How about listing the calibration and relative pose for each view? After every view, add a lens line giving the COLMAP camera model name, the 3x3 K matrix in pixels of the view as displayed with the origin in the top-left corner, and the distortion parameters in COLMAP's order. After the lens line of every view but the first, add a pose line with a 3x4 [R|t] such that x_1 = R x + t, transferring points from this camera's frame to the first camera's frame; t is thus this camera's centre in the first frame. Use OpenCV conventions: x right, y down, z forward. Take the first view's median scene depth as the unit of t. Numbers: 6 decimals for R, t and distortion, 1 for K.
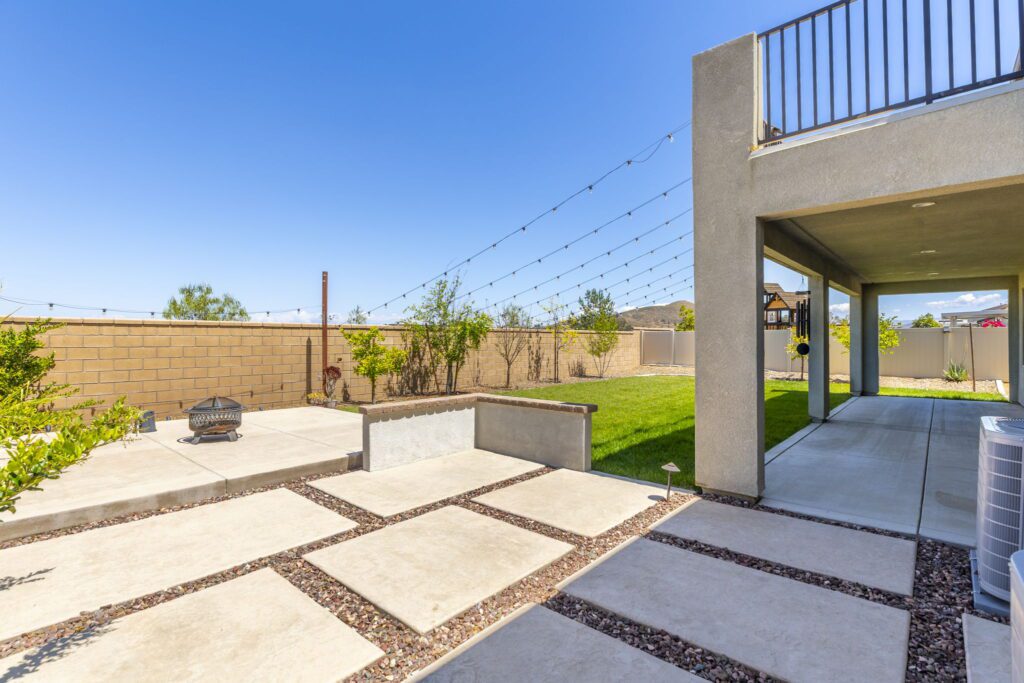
lens RADIAL K [[482.1, 0, 517.8], [0, 482.1, 342.0], [0, 0, 1]] dist [-0.010614, 0.000849]
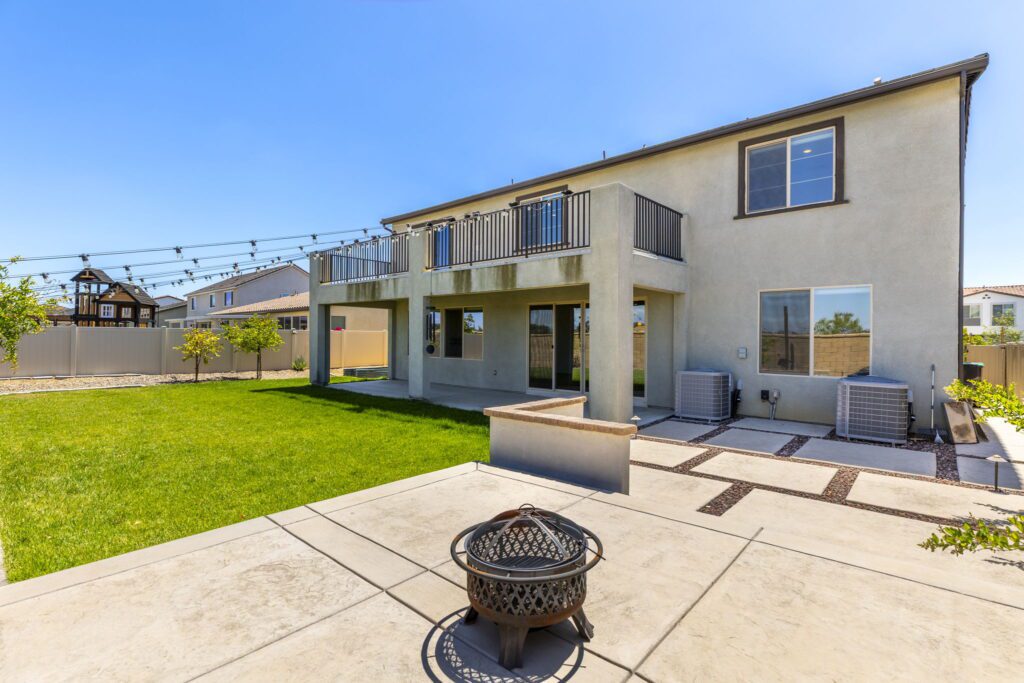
lens RADIAL K [[471.7, 0, 517.3], [0, 471.7, 335.3], [0, 0, 1]] dist [-0.000255, -0.000050]
pose [[-0.000234, 0.007531, 0.999972, -0.815196], [-0.004909, 0.999960, -0.007532, -0.019536], [-0.999988, -0.004911, -0.000197, 0.820250]]
